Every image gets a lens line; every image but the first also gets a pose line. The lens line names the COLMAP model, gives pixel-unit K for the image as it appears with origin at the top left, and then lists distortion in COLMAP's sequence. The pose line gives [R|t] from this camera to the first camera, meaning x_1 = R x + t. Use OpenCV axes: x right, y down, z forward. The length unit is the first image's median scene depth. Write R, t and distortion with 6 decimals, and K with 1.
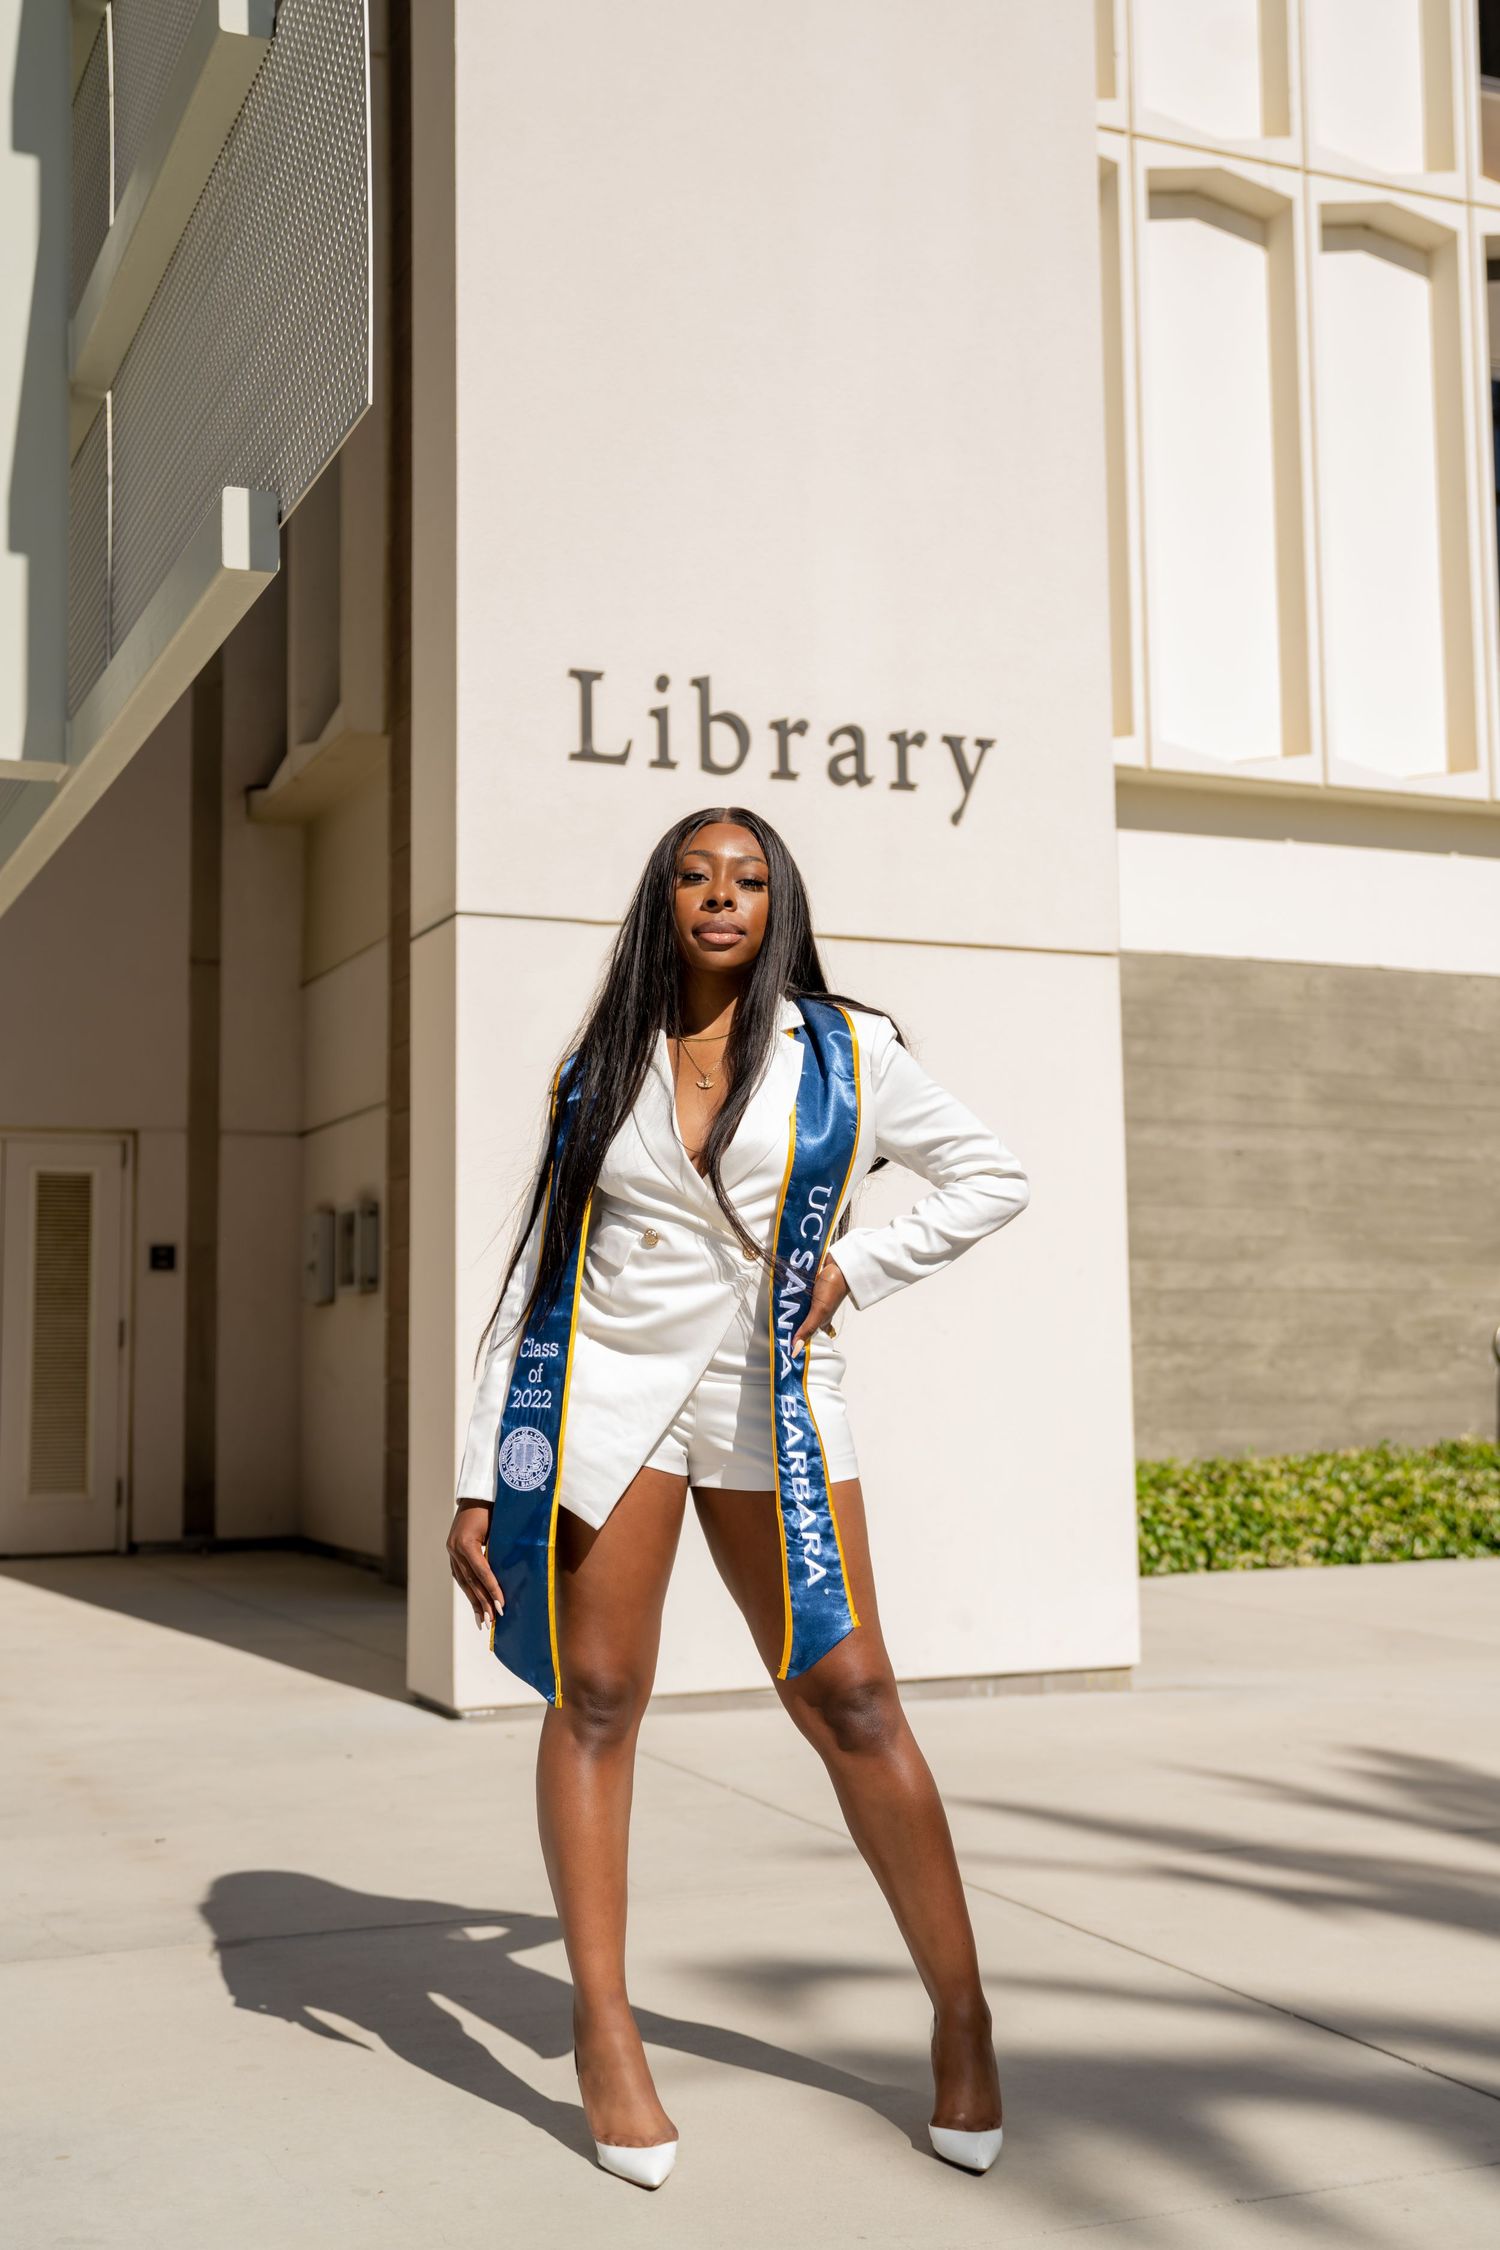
lens RADIAL K [[2593.6, 0, 749.3], [0, 2593.6, 1120.3], [0, 0, 1]] dist [0.022160, 0.000000]
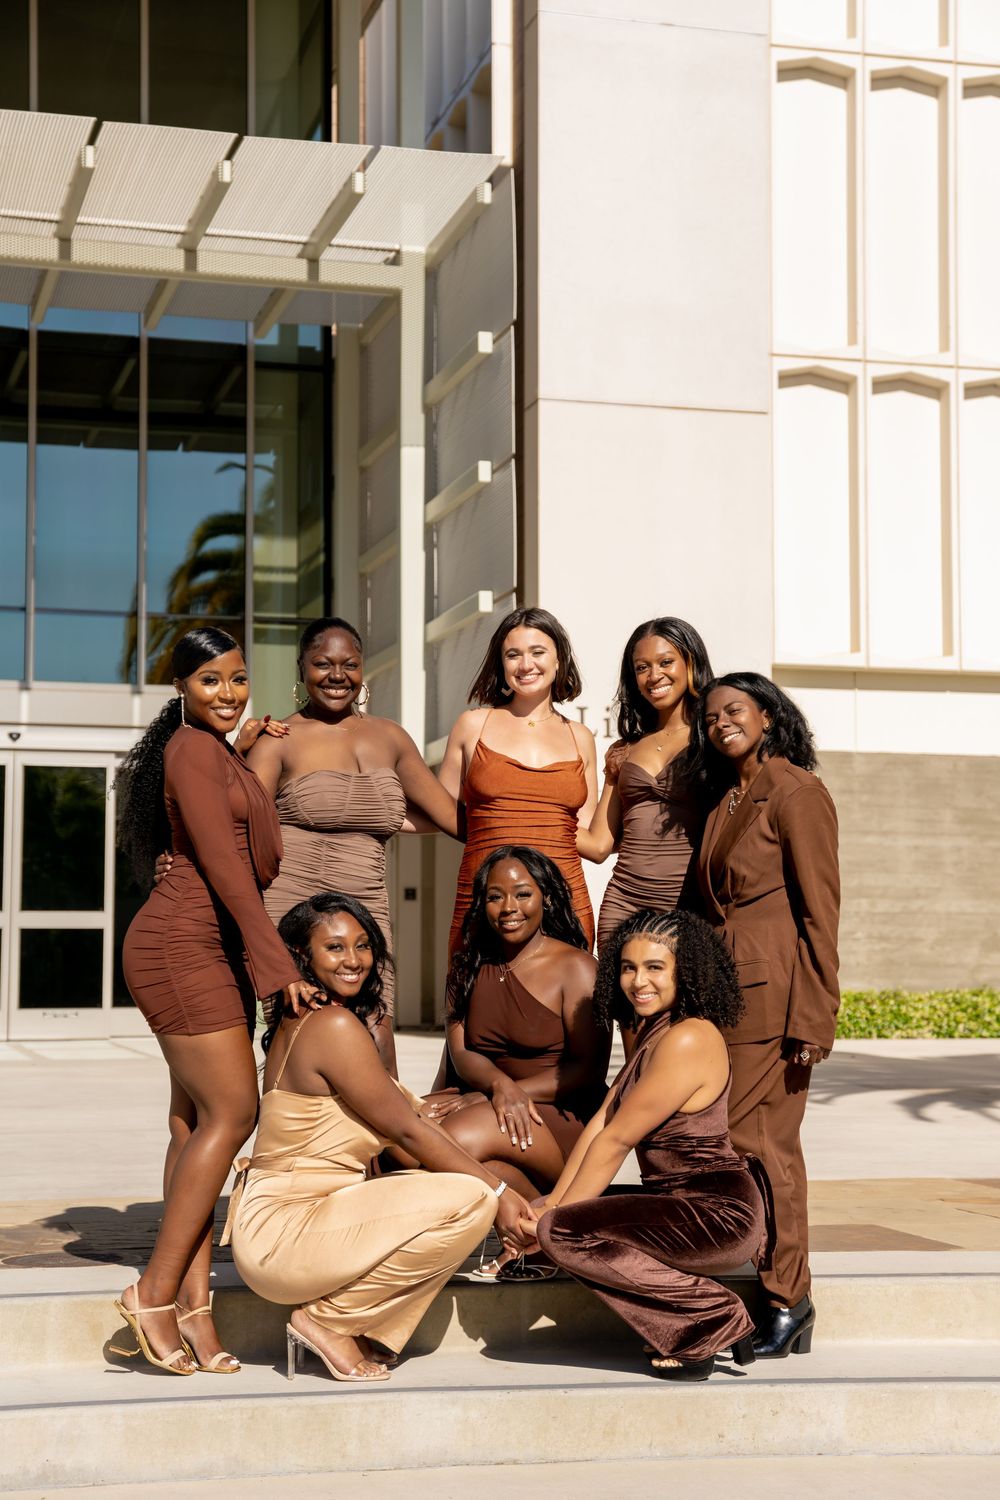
lens RADIAL K [[2588.9, 0, 498.0], [0, 2588.9, 750.9], [0, 0, 1]] dist [0.203558, 0.000000]
pose [[0.990315, -0.002621, -0.138817, 0.146330], [0.003650, 0.999968, 0.007157, -0.081829], [0.138794, -0.007595, 0.990292, -1.130567]]
